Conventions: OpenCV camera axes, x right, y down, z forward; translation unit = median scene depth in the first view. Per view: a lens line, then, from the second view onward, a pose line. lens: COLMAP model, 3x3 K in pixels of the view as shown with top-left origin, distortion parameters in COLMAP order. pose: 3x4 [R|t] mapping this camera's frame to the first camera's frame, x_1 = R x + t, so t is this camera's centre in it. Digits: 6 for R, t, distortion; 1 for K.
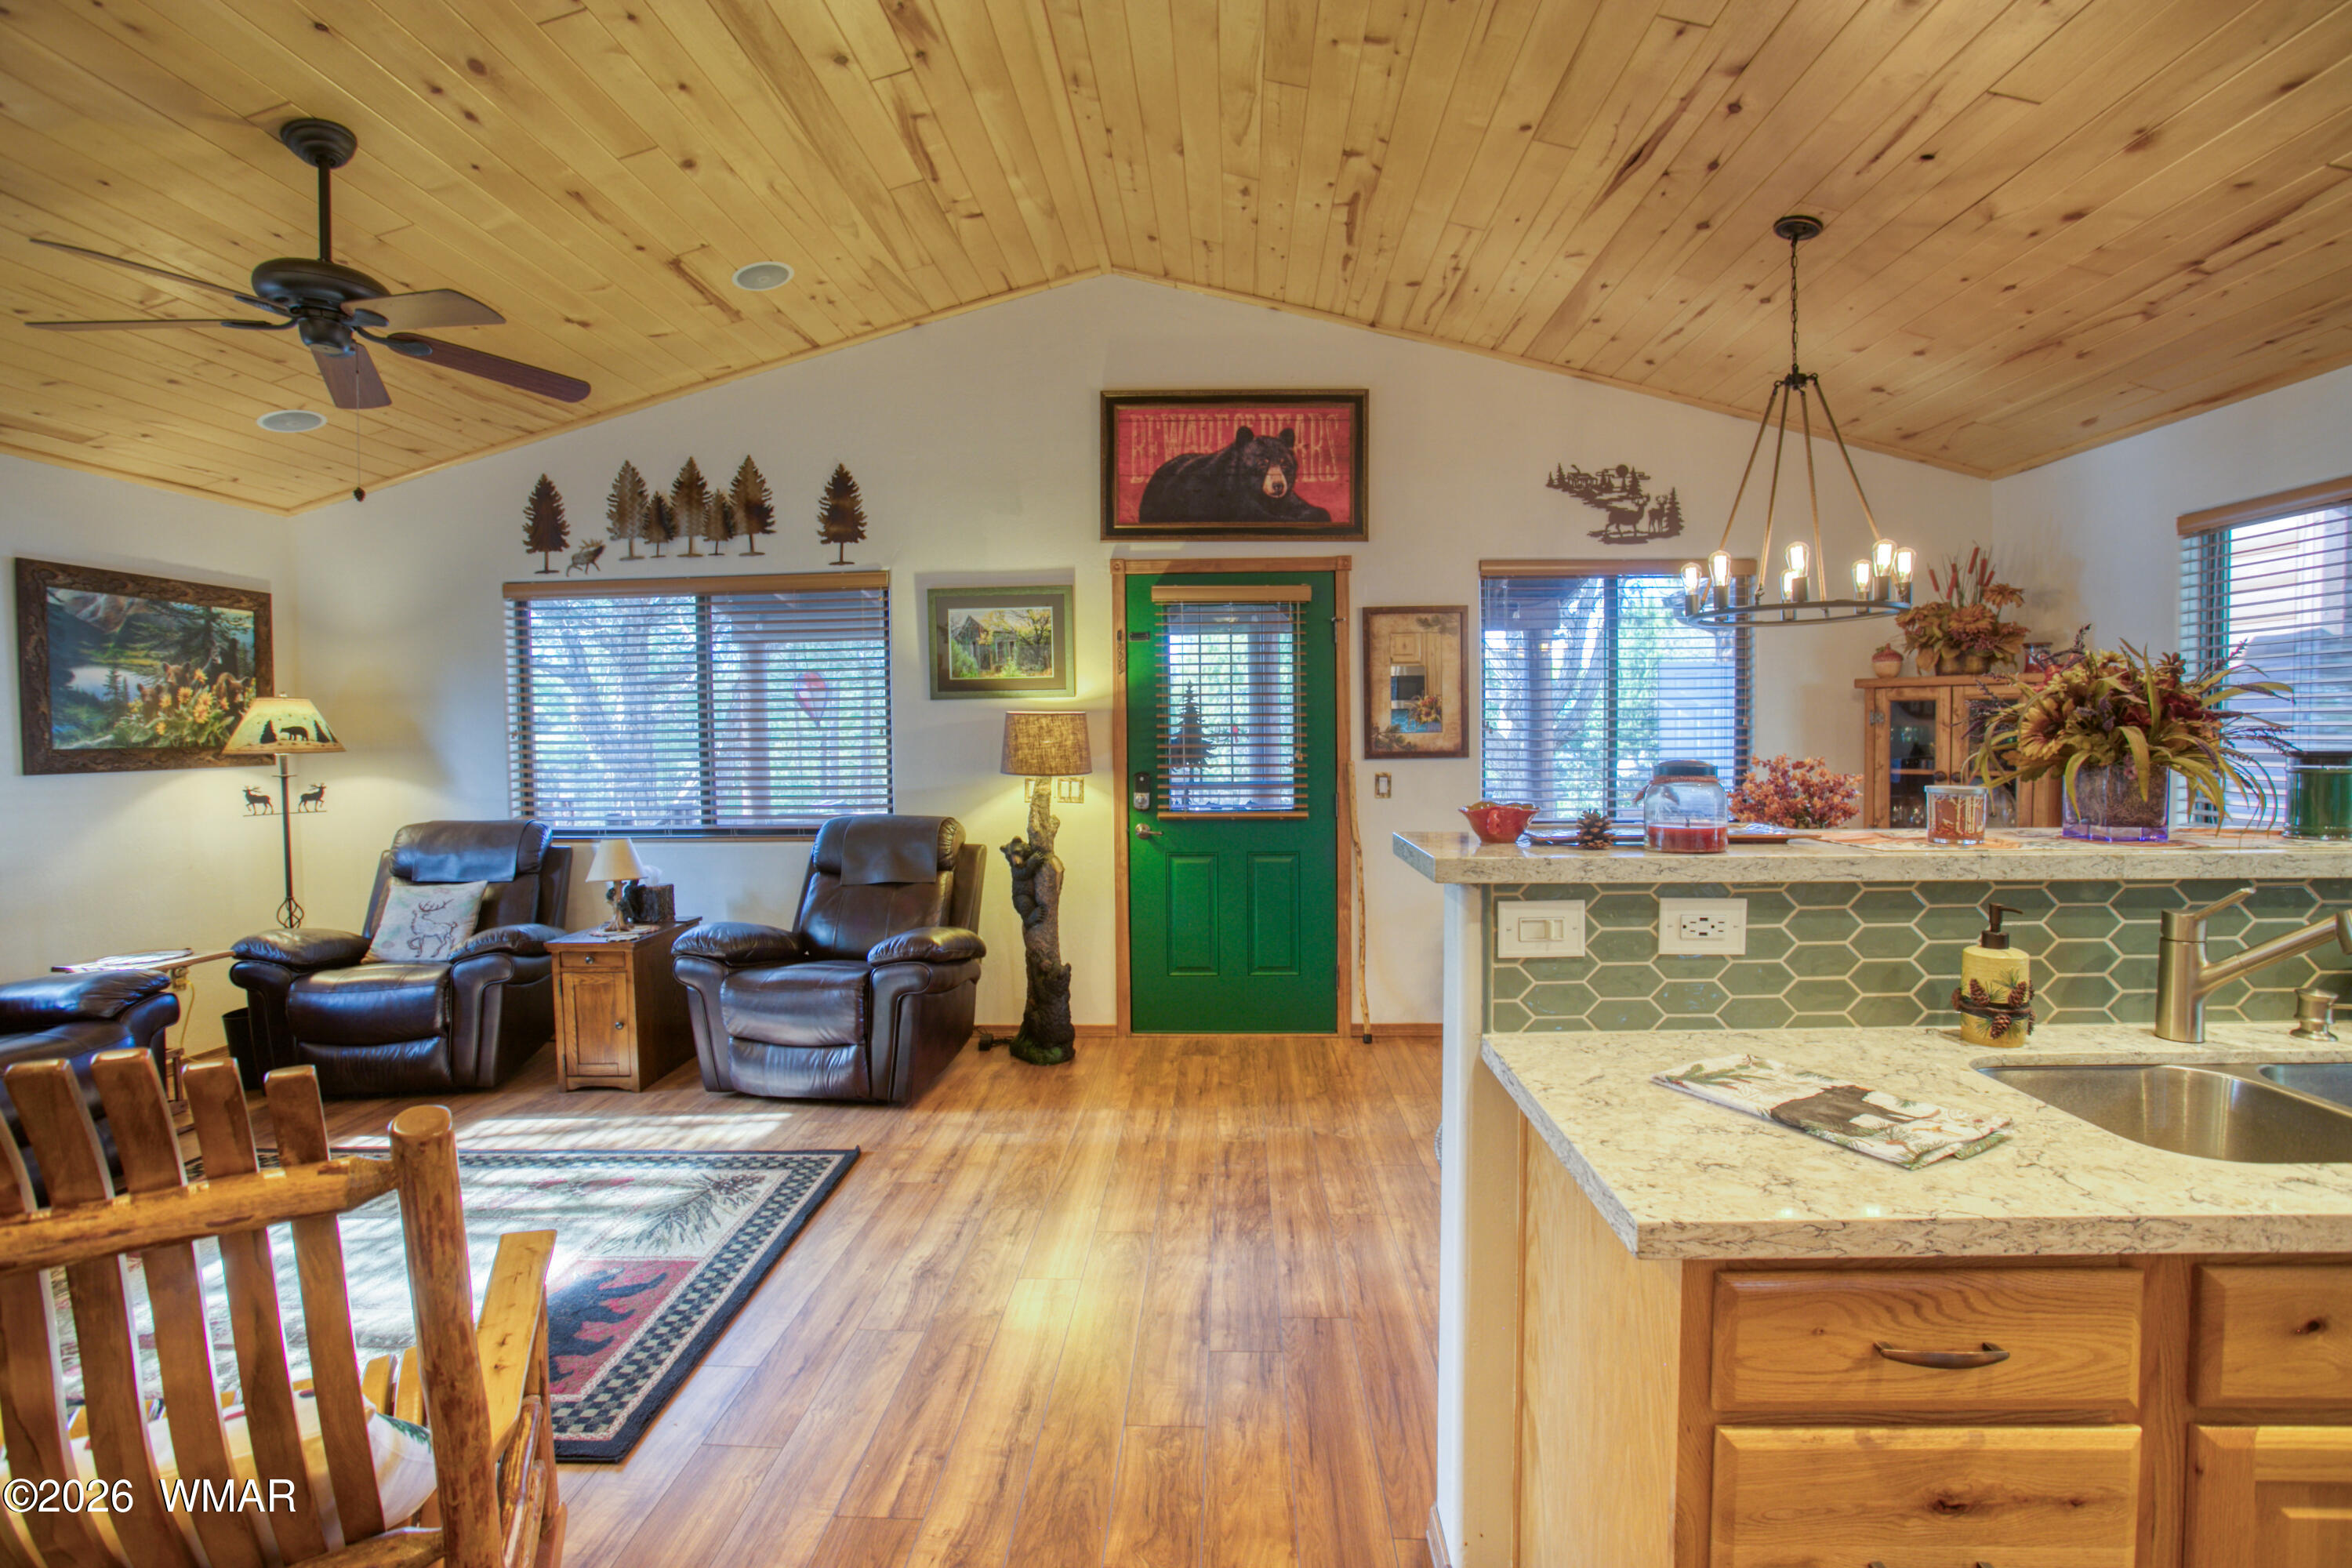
lens RADIAL K [[1185.7, 0, 1186.1], [0, 1185.7, 749.2], [0, 0, 1]] dist [-0.030334, 0.014649]
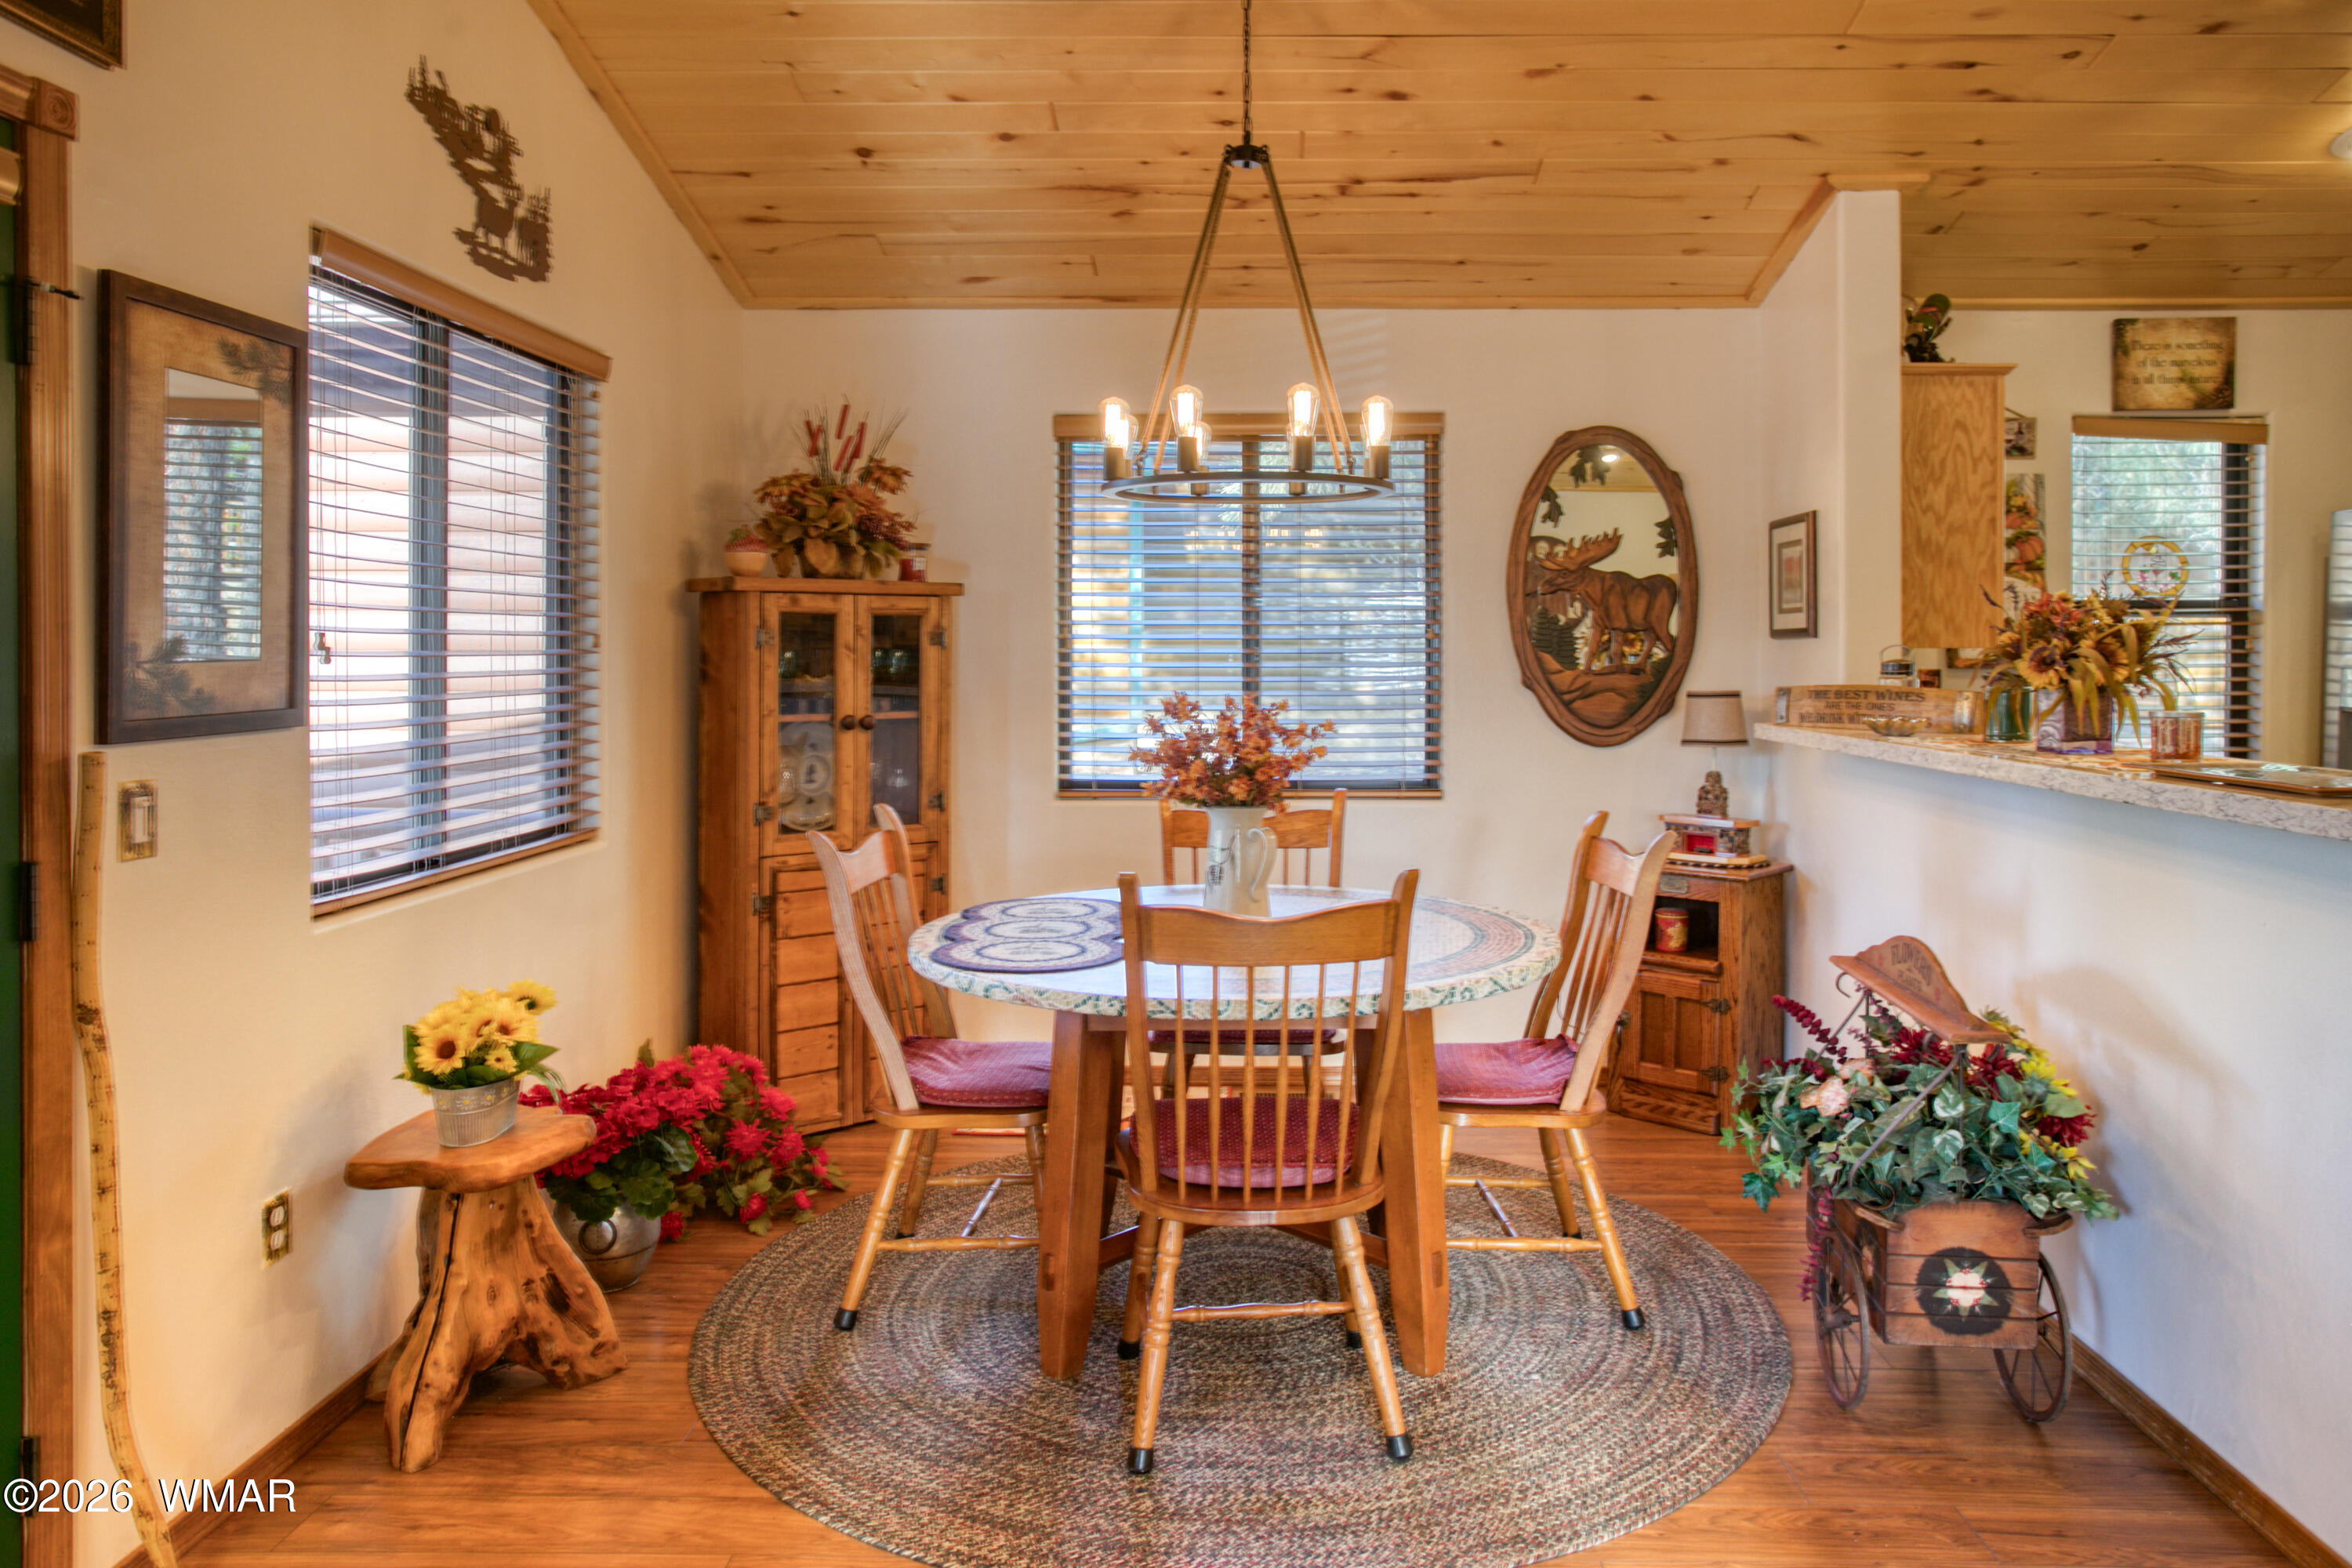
lens RADIAL K [[1607.8, 0, 1222.1], [0, 1607.8, 650.4], [0, 0, 1]] dist [-0.040510, 0.032449]
pose [[-0.035634, 0.006003, 0.999347, -0.347641], [0.013663, 0.999891, -0.005519, -0.012597], [-0.999272, 0.013457, -0.035712, 0.862694]]
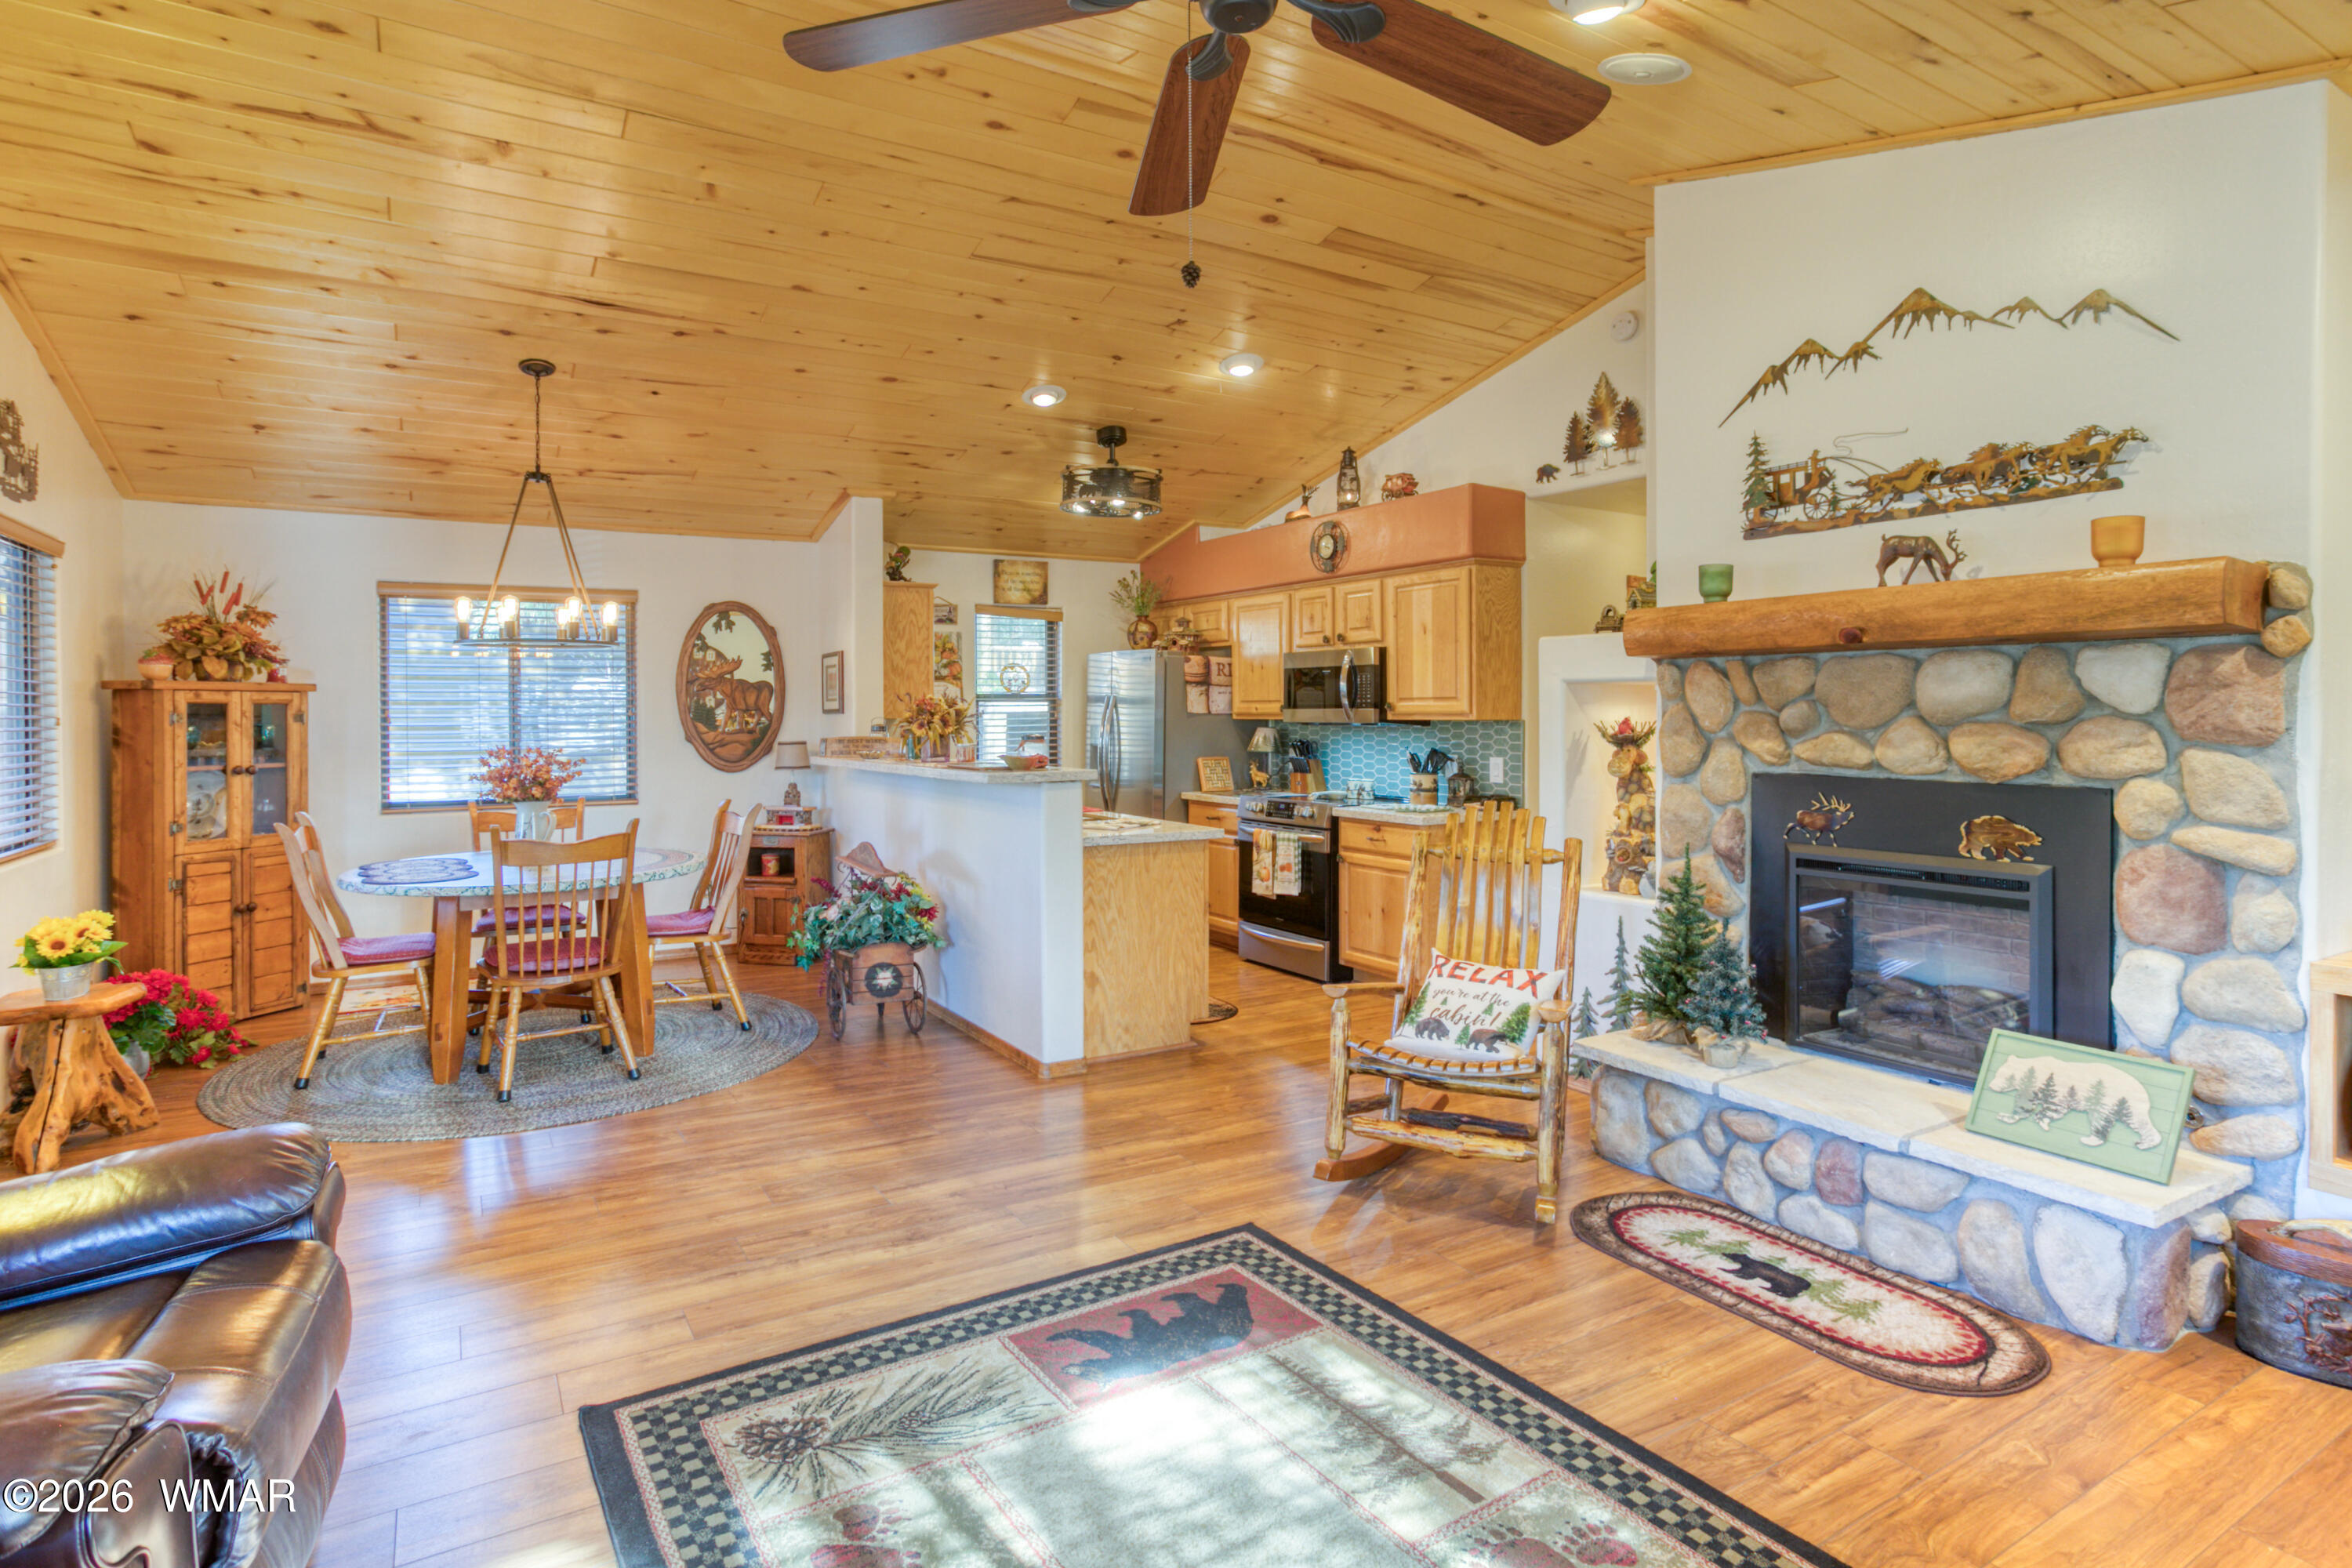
lens RADIAL K [[1185.7, 0, 1254.3], [0, 1185.7, 720.3], [0, 0, 1]] dist [-0.030334, 0.014649]
pose [[-0.623937, 0.006755, 0.781446, -0.841102], [0.021028, 0.999746, 0.008148, -0.014435], [-0.781192, 0.021516, -0.623920, 0.978815]]
